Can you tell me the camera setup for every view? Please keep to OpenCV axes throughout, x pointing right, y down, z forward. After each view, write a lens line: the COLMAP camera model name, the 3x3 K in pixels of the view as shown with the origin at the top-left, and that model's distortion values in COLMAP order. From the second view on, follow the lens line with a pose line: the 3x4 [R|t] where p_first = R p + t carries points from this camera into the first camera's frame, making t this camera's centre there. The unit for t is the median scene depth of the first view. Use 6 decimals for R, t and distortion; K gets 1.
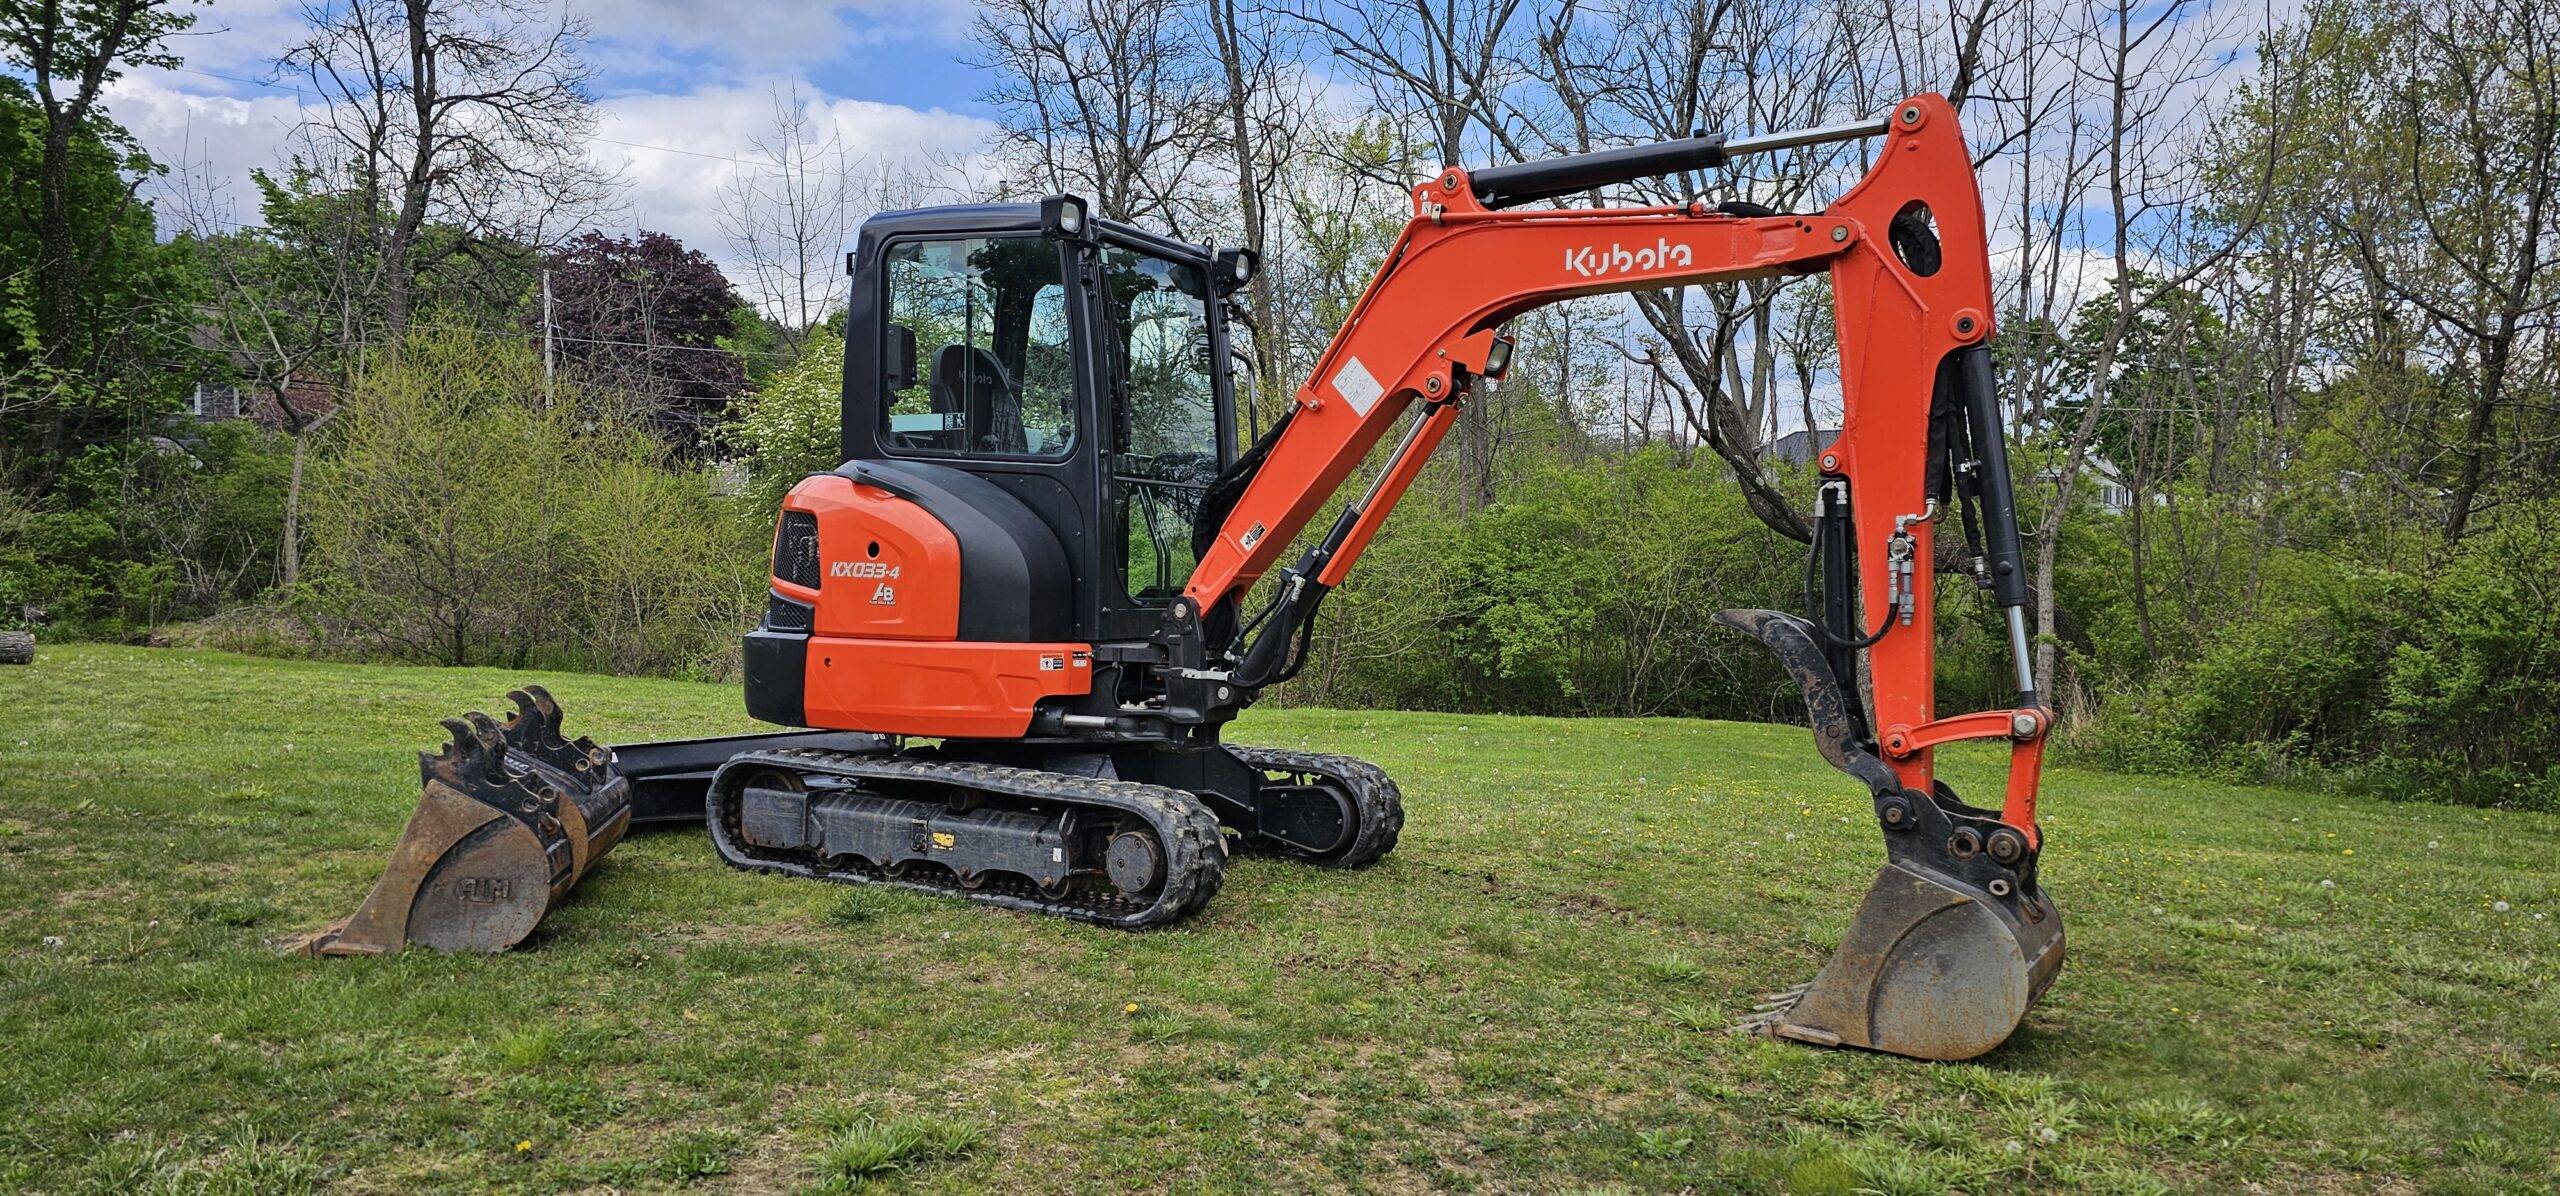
lens RADIAL K [[1716.3, 0, 1268.4], [0, 1716.3, 600.3], [0, 0, 1]] dist [0.065007, -0.062576]
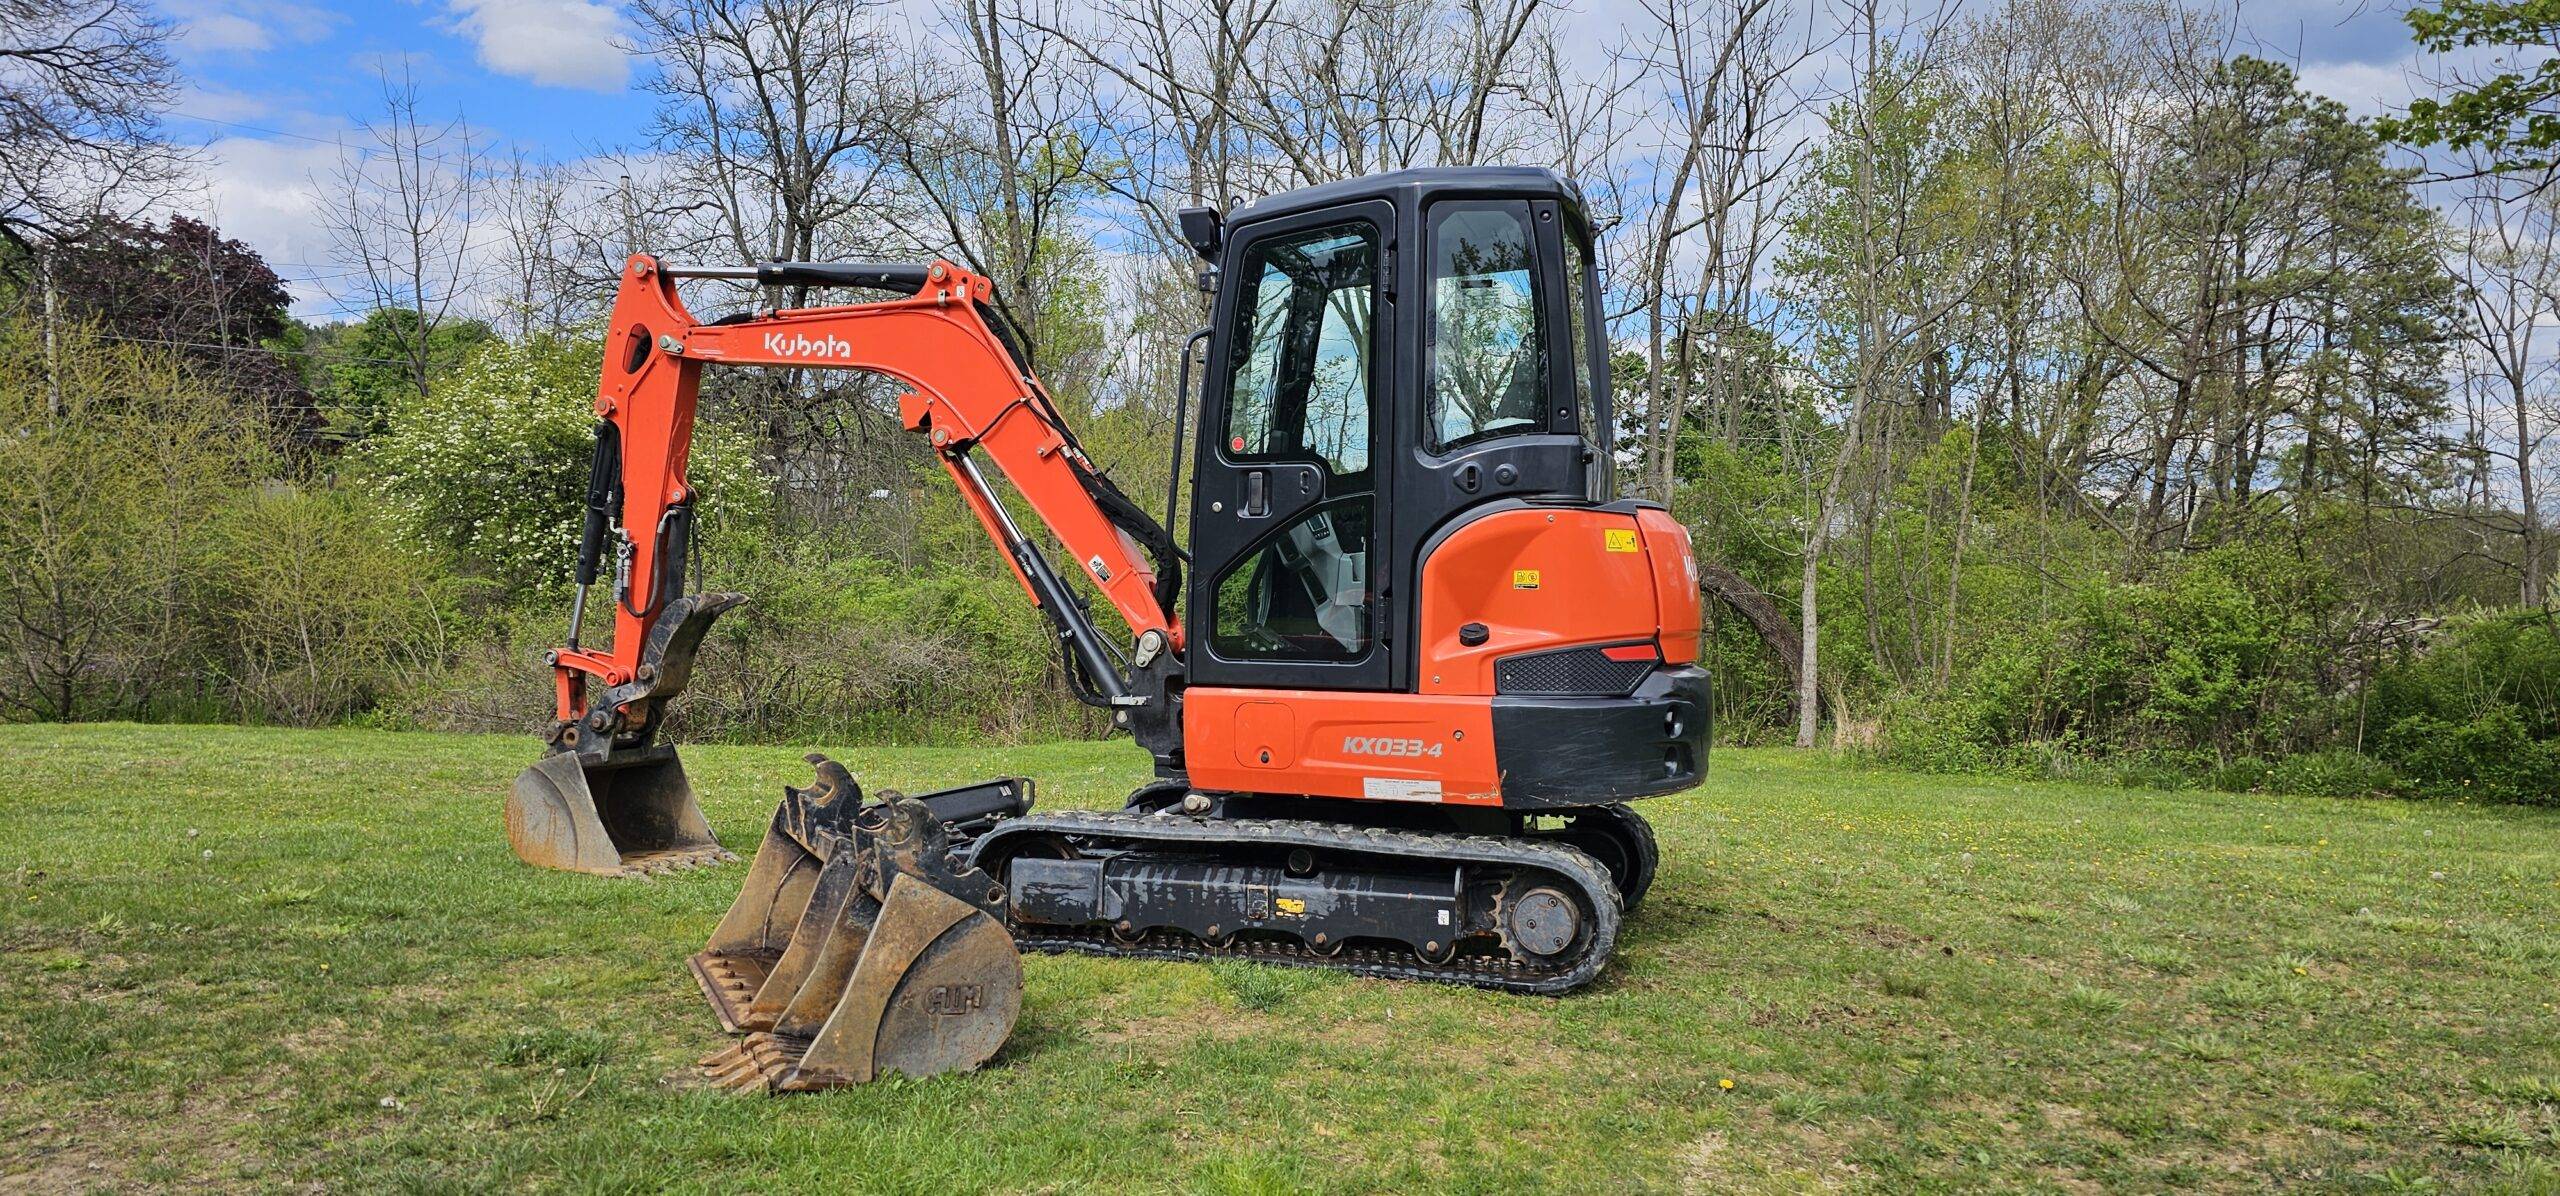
lens RADIAL K [[1716.3, 0, 1289.7], [0, 1716.3, 607.0], [0, 0, 1]] dist [0.065007, -0.062576]
pose [[0.969740, -0.014590, 0.243705, -0.405699], [0.016222, 0.999857, -0.004691, -0.016227], [-0.243602, 0.008503, 0.969838, 0.109018]]
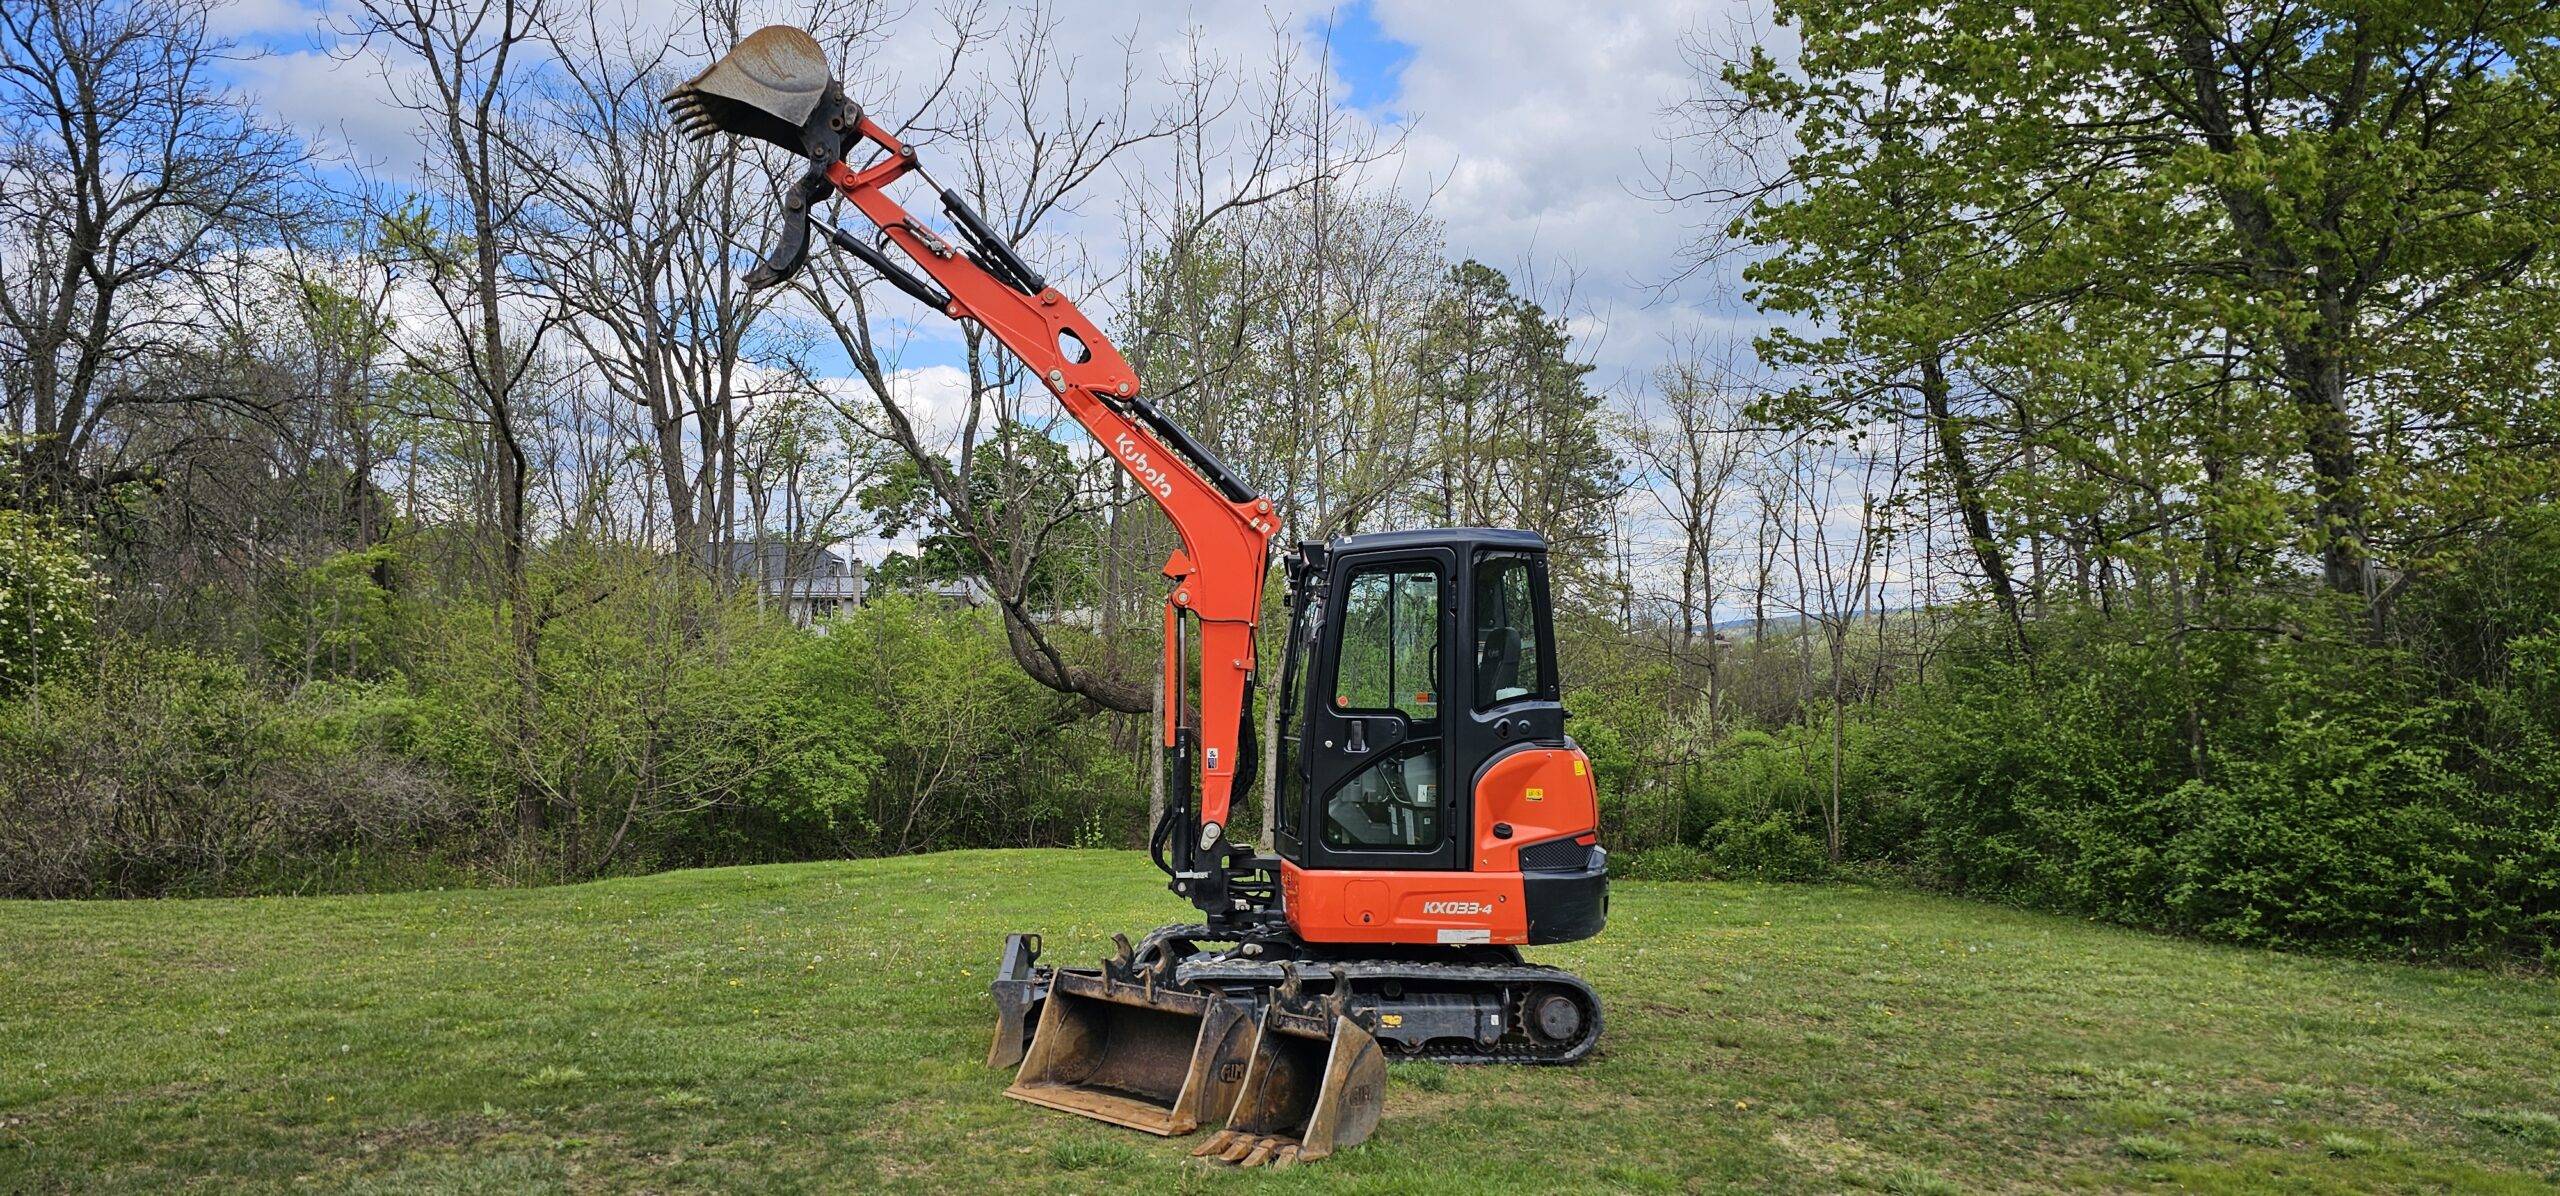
lens RADIAL K [[1716.3, 0, 1279.2], [0, 1716.3, 598.6], [0, 0, 1]] dist [0.065007, -0.062576]
pose [[0.778967, 0.022198, 0.626671, -1.100501], [0.013059, 0.998582, -0.051605, -0.121776], [-0.626928, 0.048383, 0.777573, -0.013738]]
